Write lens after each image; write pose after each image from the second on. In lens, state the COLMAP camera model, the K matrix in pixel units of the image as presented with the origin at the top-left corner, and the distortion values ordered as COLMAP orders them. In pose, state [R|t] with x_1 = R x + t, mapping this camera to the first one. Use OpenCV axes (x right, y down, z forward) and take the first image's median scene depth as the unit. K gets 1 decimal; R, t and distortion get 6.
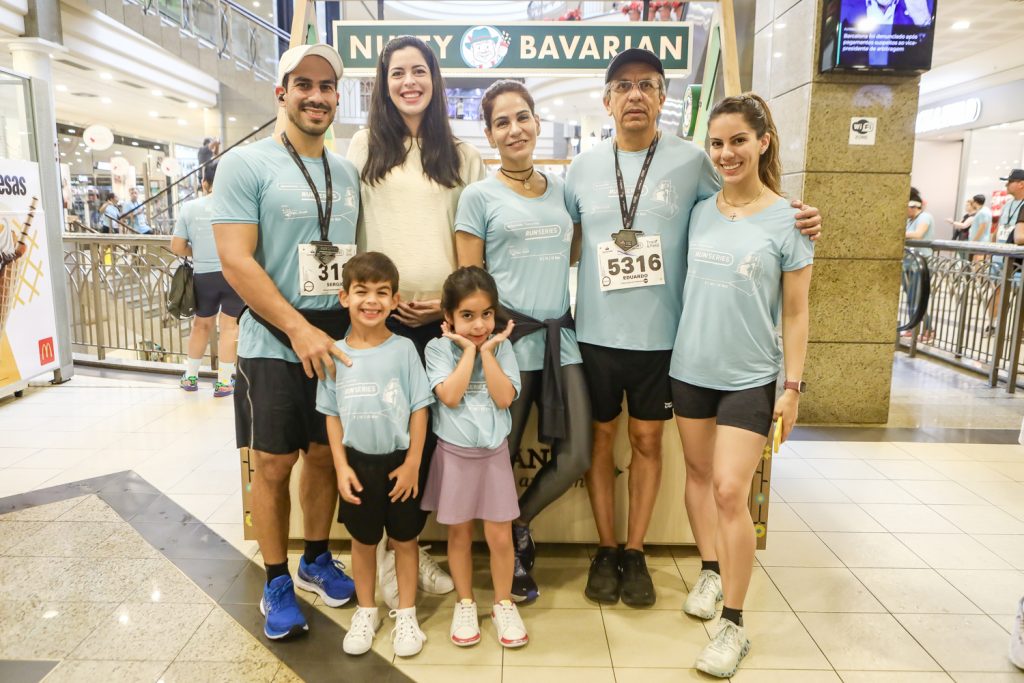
lens RADIAL K [[891.9, 0, 471.8], [0, 891.9, 339.2], [0, 0, 1]] dist [0.001501, 0.003108]
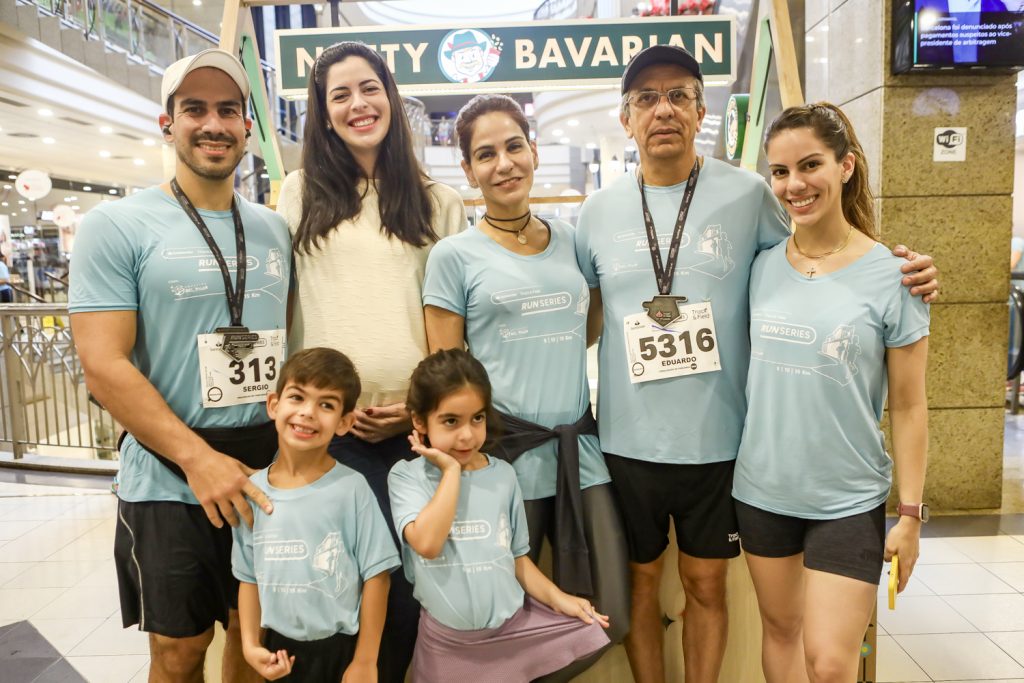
lens RADIAL K [[998.1, 0, 512.0], [0, 998.1, 341.5], [0, 0, 1]] dist [-0.006137, -0.005860]
pose [[0.998986, -0.040470, 0.019707, 0.033882], [0.041349, 0.998065, -0.046442, -0.051136], [-0.017790, 0.047210, 0.998727, 0.198393]]
